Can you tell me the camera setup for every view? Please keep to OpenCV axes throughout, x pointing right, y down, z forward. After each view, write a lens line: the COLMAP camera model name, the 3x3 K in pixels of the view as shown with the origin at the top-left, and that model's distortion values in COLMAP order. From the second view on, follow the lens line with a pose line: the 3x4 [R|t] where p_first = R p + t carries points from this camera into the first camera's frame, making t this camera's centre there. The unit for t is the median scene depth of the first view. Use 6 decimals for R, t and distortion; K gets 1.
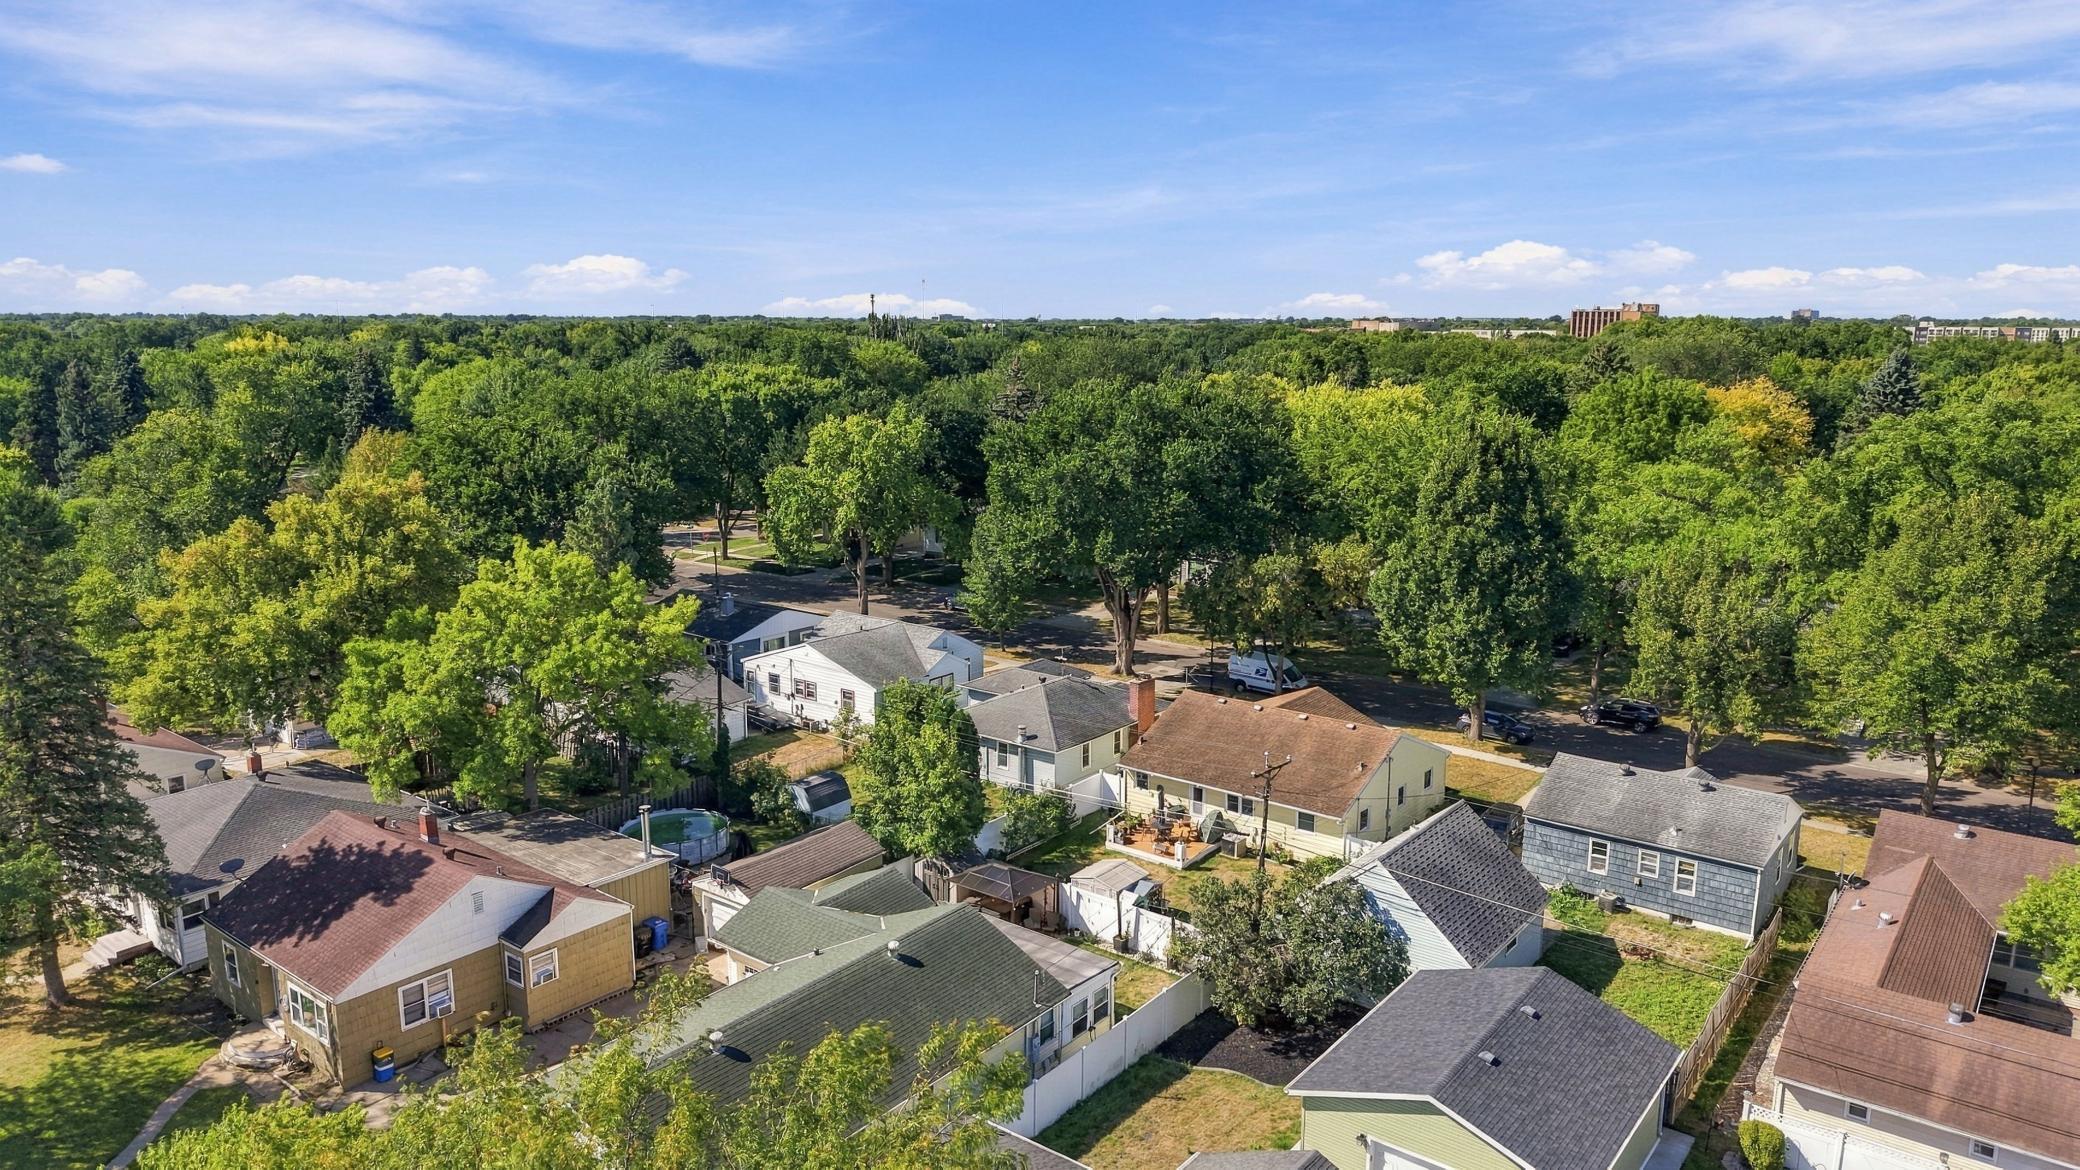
lens RADIAL K [[1394.8, 0, 1040.0], [0, 1394.8, 585.0], [0, 0, 1]] dist [0.001488, -0.000500]
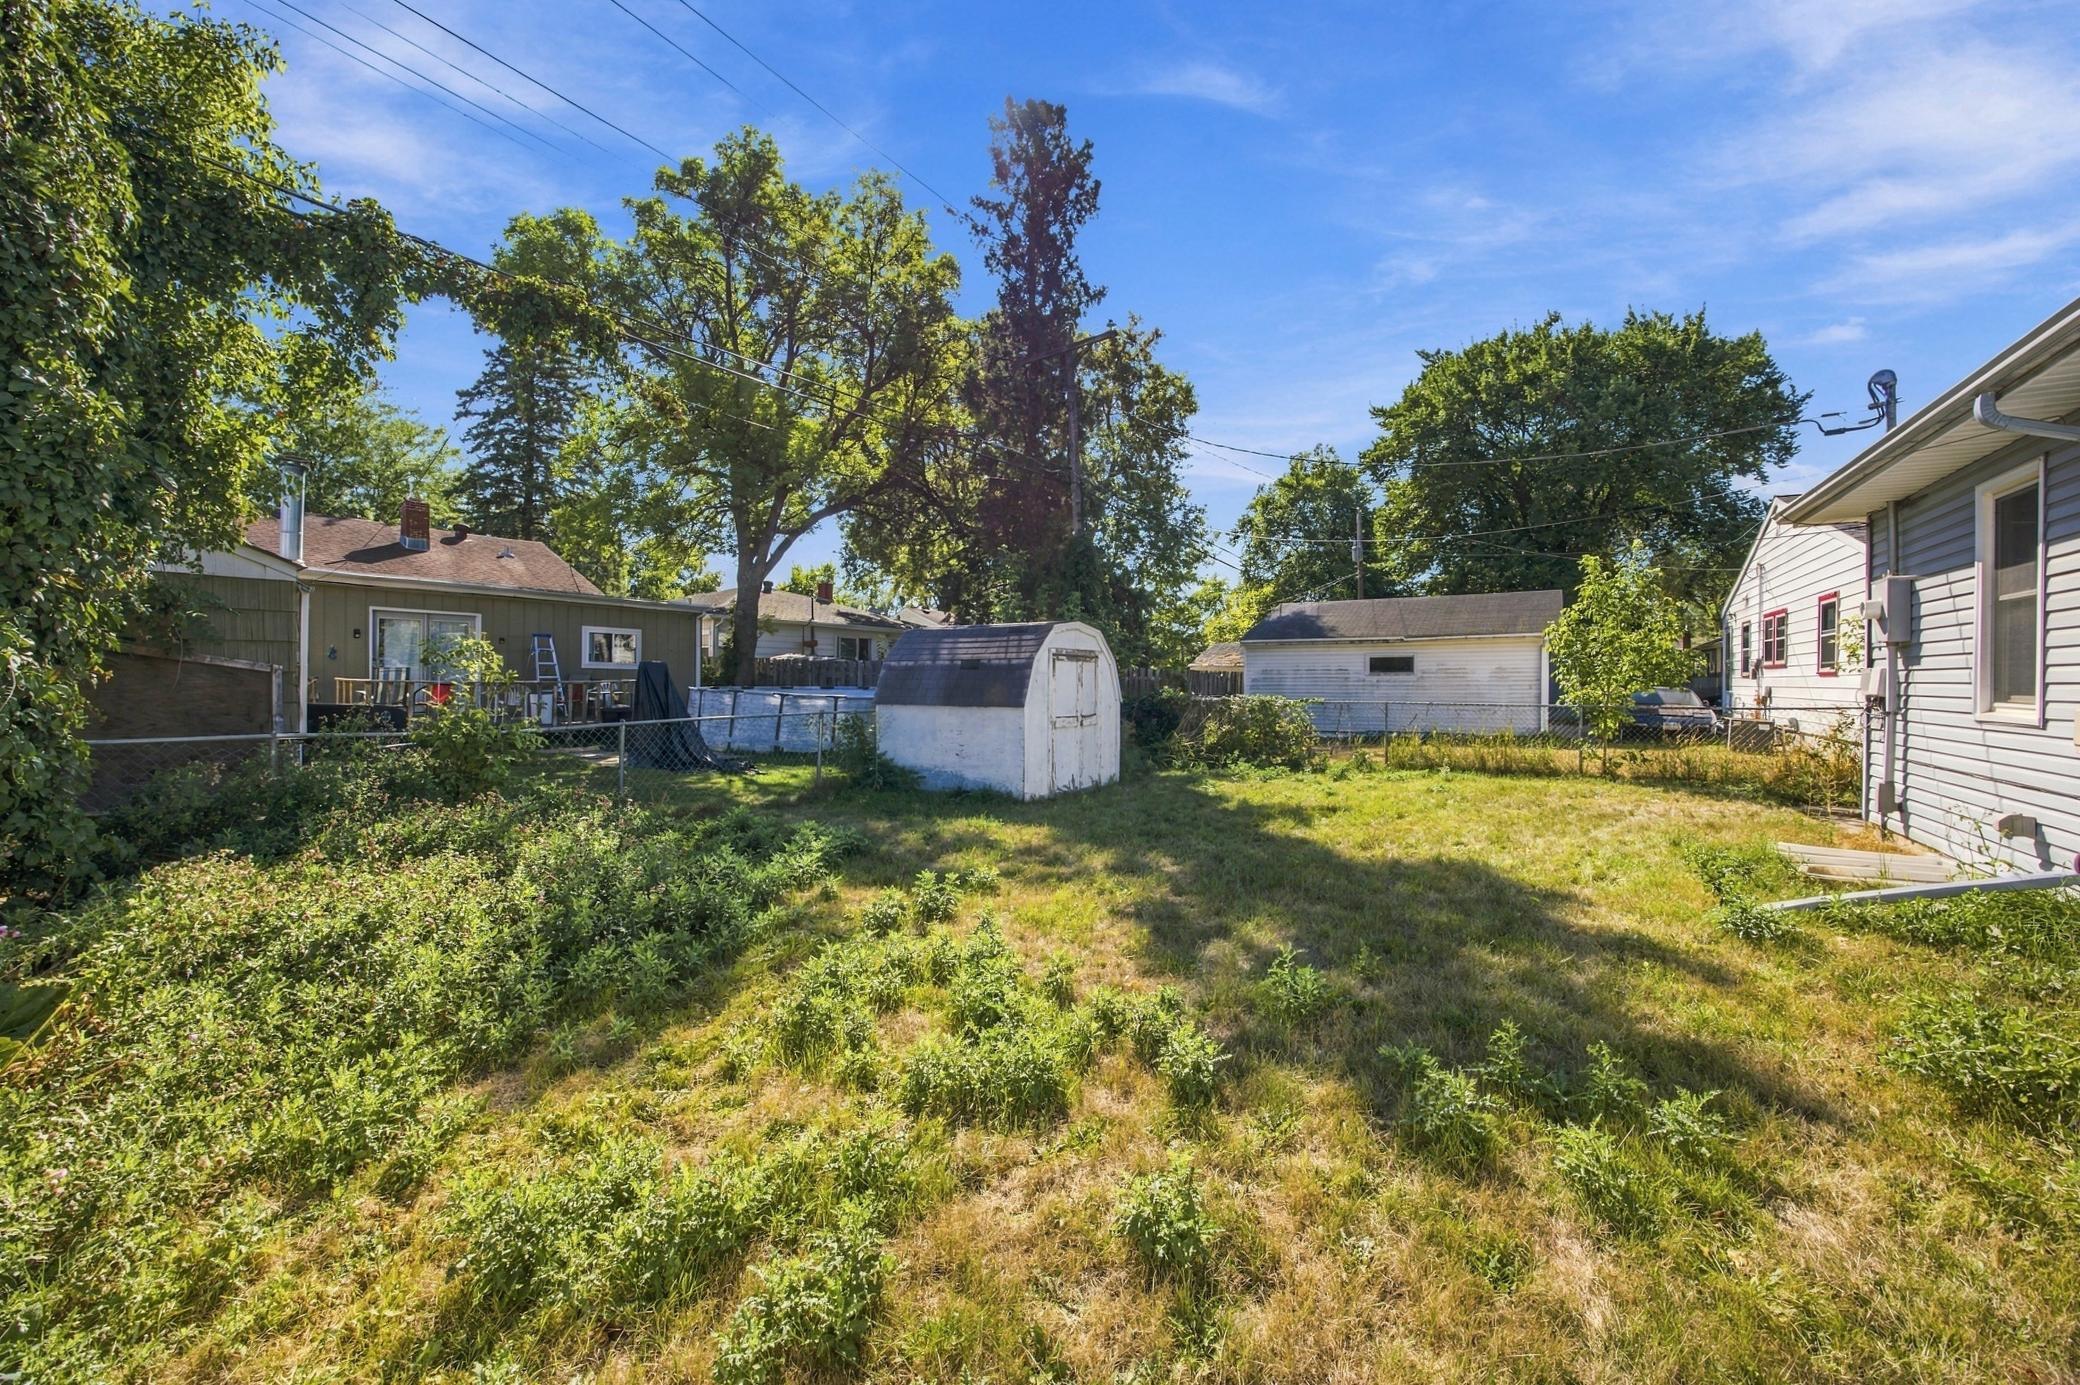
lens RADIAL K [[815.3, 0, 1040.0], [0, 815.3, 692.5], [0, 0, 1]] dist [-0.011373, 0.000081]
pose [[0.113438, 0.013887, -0.993448, 0.005249], [-0.189933, 0.981765, -0.007964, 0.131575], [0.975222, 0.189592, 0.114007, 0.868231]]
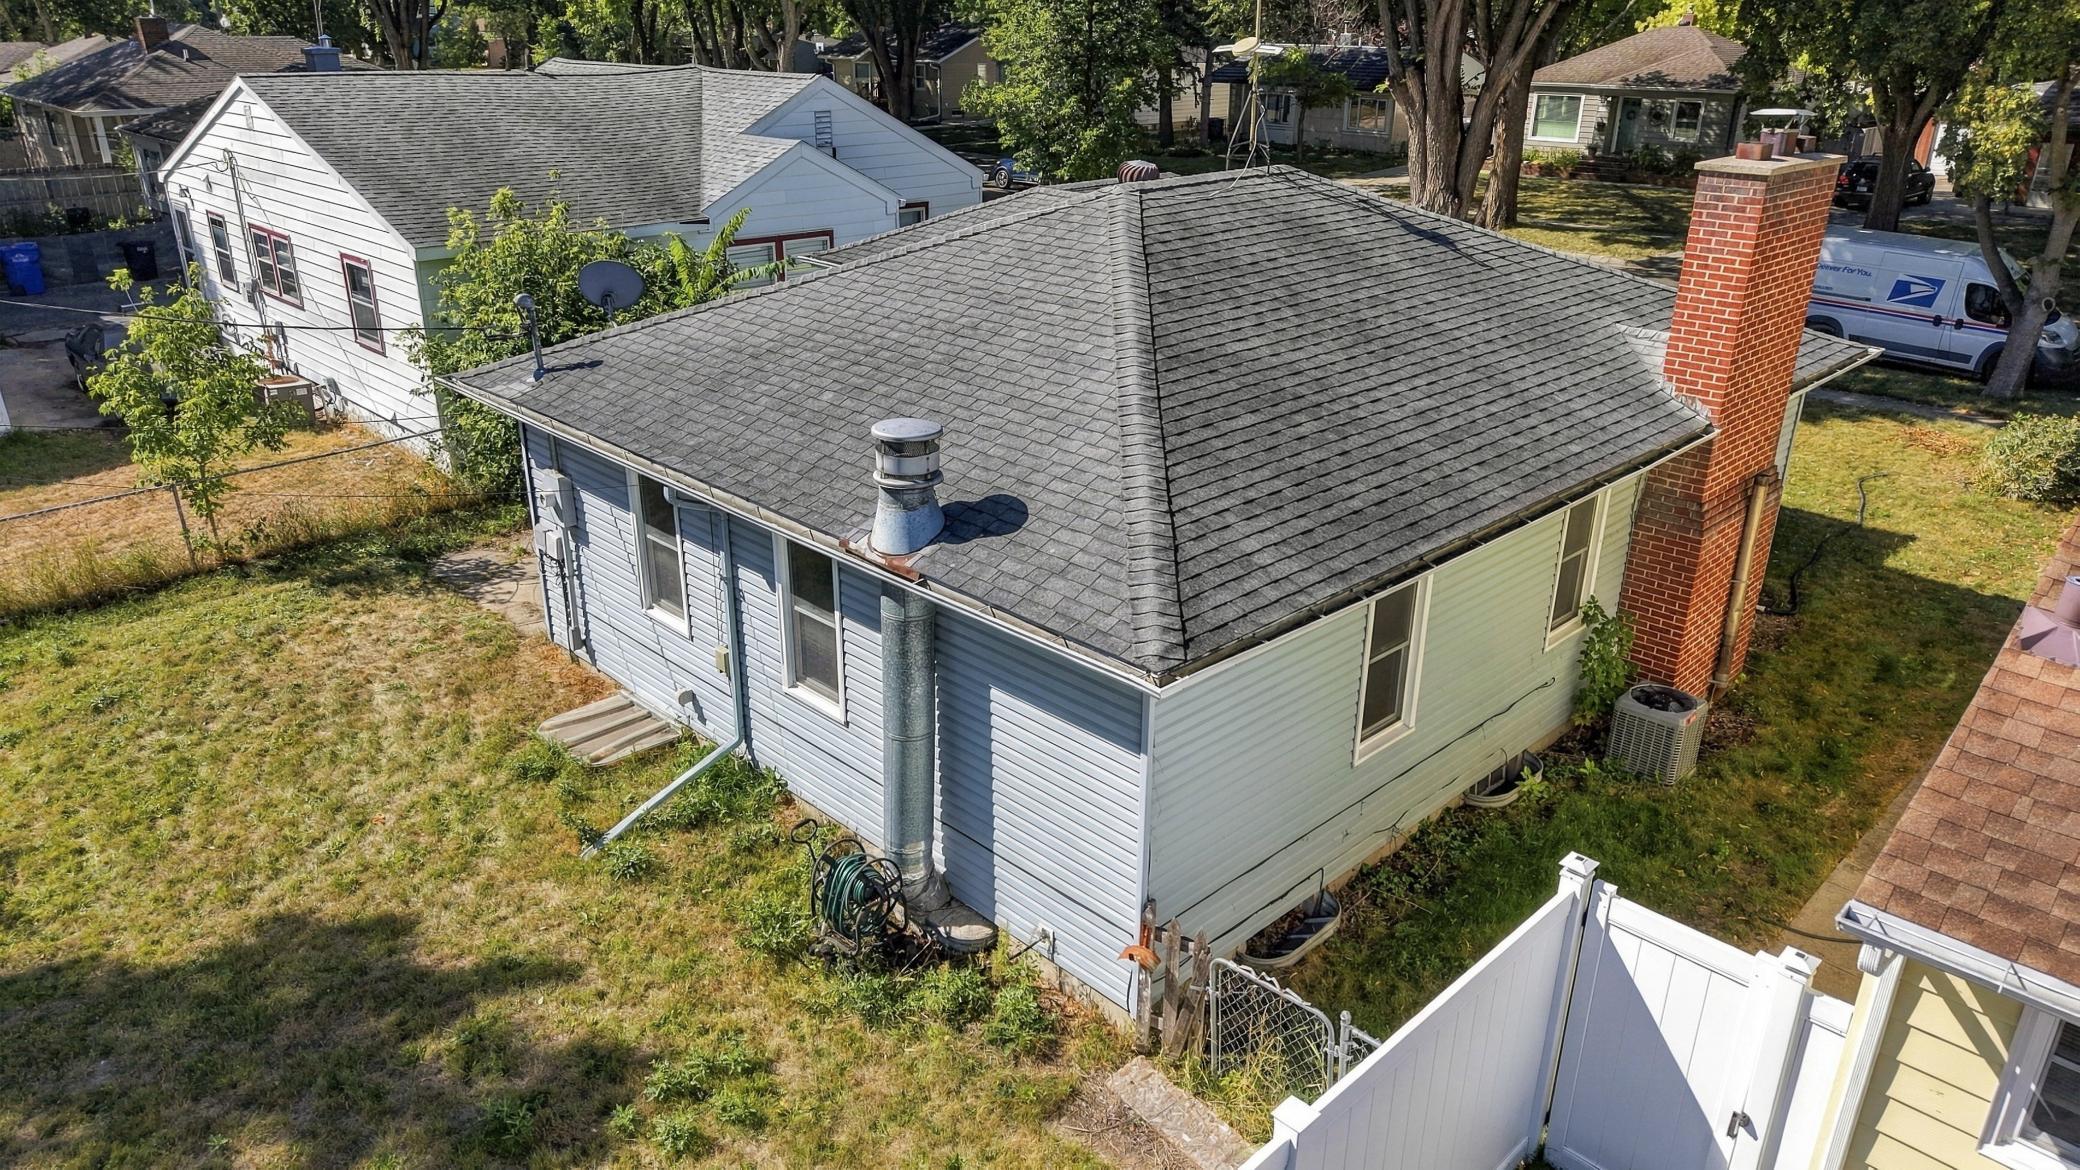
lens RADIAL K [[1394.8, 0, 1040.0], [0, 1394.8, 585.0], [0, 0, 1]] dist [0.001488, -0.000500]
pose [[0.992055, 0.055450, -0.112928, 0.012917], [-0.031504, 0.978523, 0.203716, 0.081447], [0.121799, -0.198539, 0.972495, 0.799406]]
